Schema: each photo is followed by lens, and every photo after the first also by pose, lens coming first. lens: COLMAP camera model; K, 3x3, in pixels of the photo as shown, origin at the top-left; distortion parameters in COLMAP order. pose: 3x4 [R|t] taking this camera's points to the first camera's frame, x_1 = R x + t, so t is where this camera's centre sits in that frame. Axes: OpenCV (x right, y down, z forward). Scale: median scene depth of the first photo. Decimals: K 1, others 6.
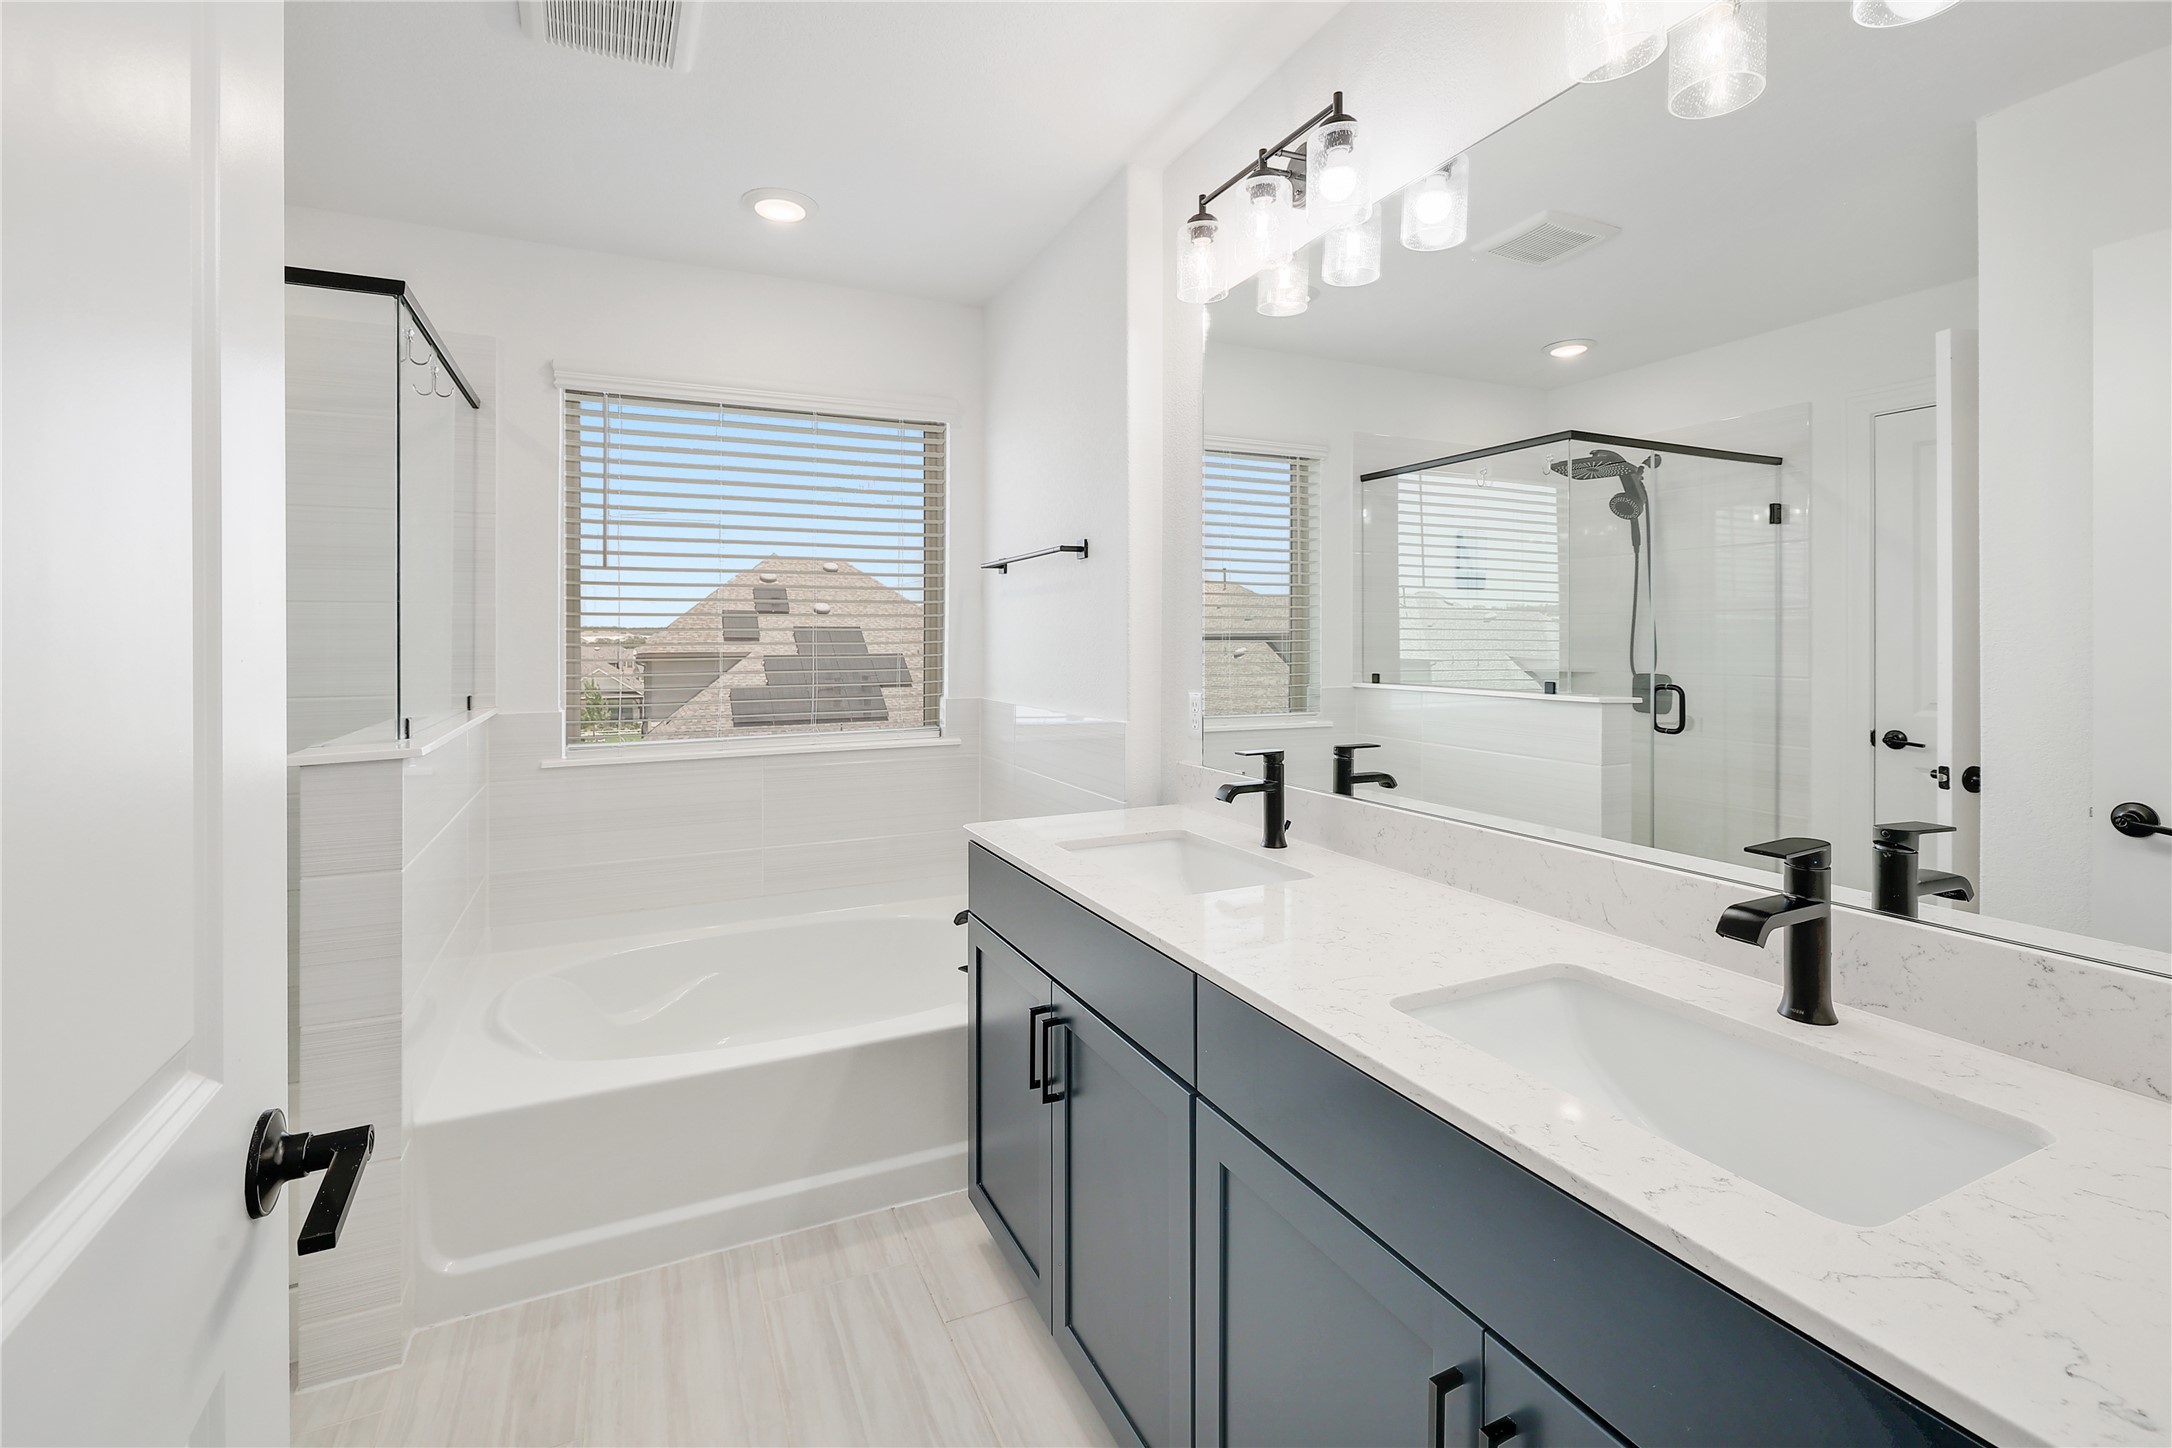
lens RADIAL K [[959.9, 0, 1079.9], [0, 959.9, 634.0], [0, 0, 1]] dist [-0.001277, 0.000150]
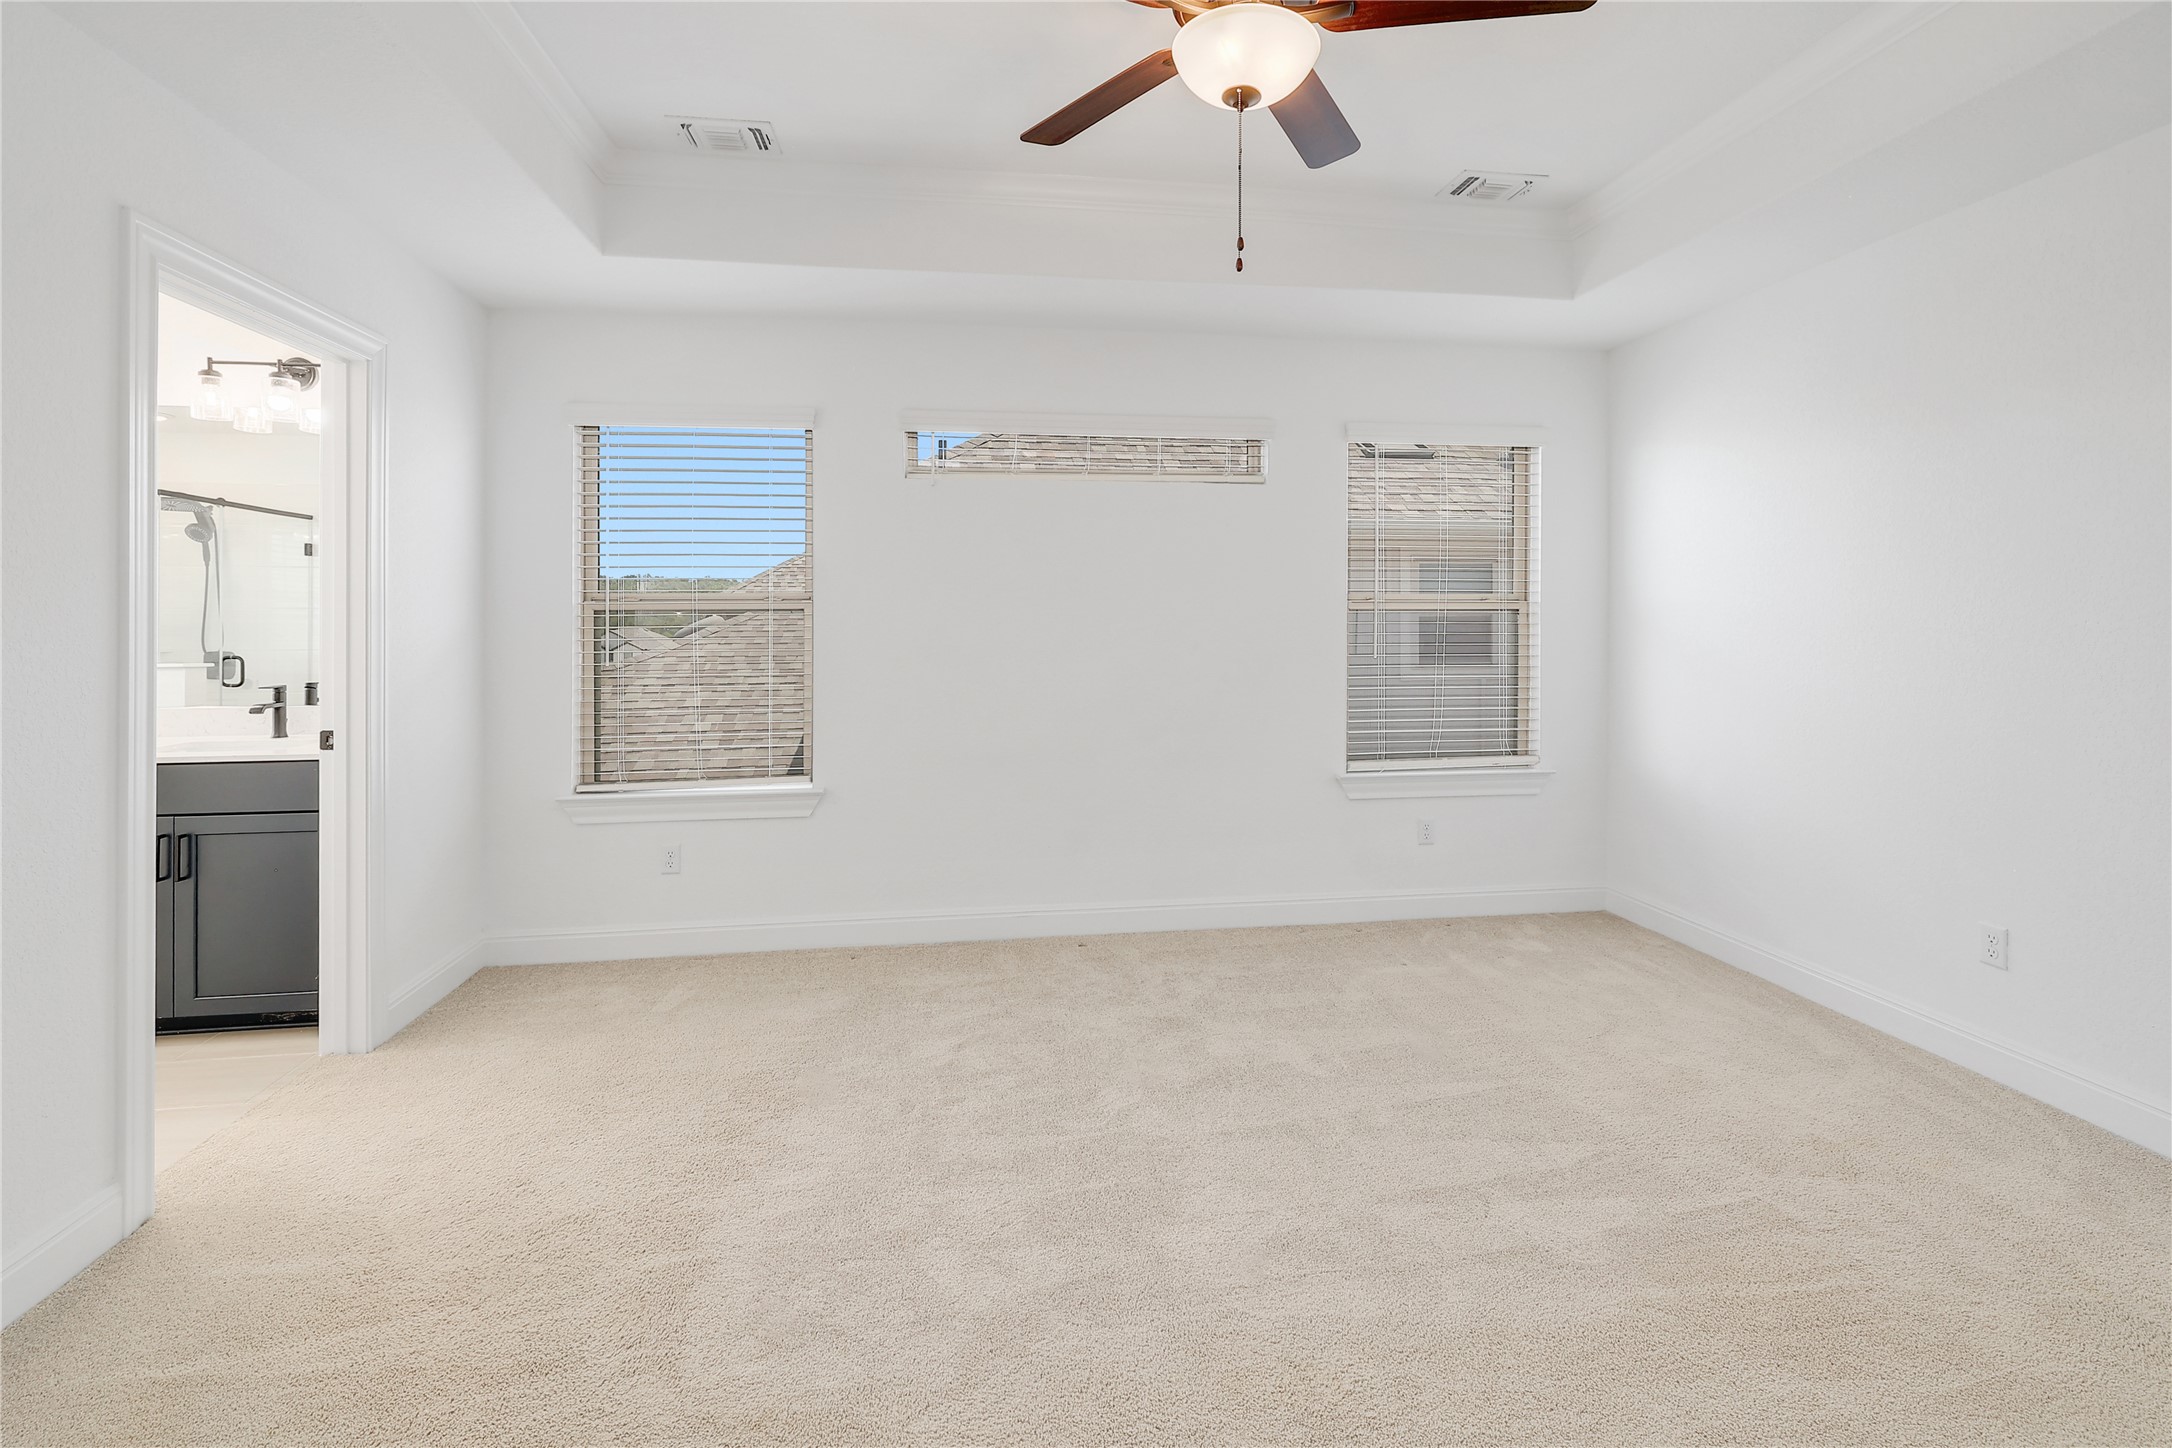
lens RADIAL K [[959.9, 0, 1079.9], [0, 959.9, 634.0], [0, 0, 1]] dist [-0.001277, 0.000150]
pose [[0.292807, -0.004022, 0.956163, -0.437863], [-0.003842, 0.999978, 0.005383, 0.002780], [-0.956164, -0.005249, 0.292785, -0.714094]]
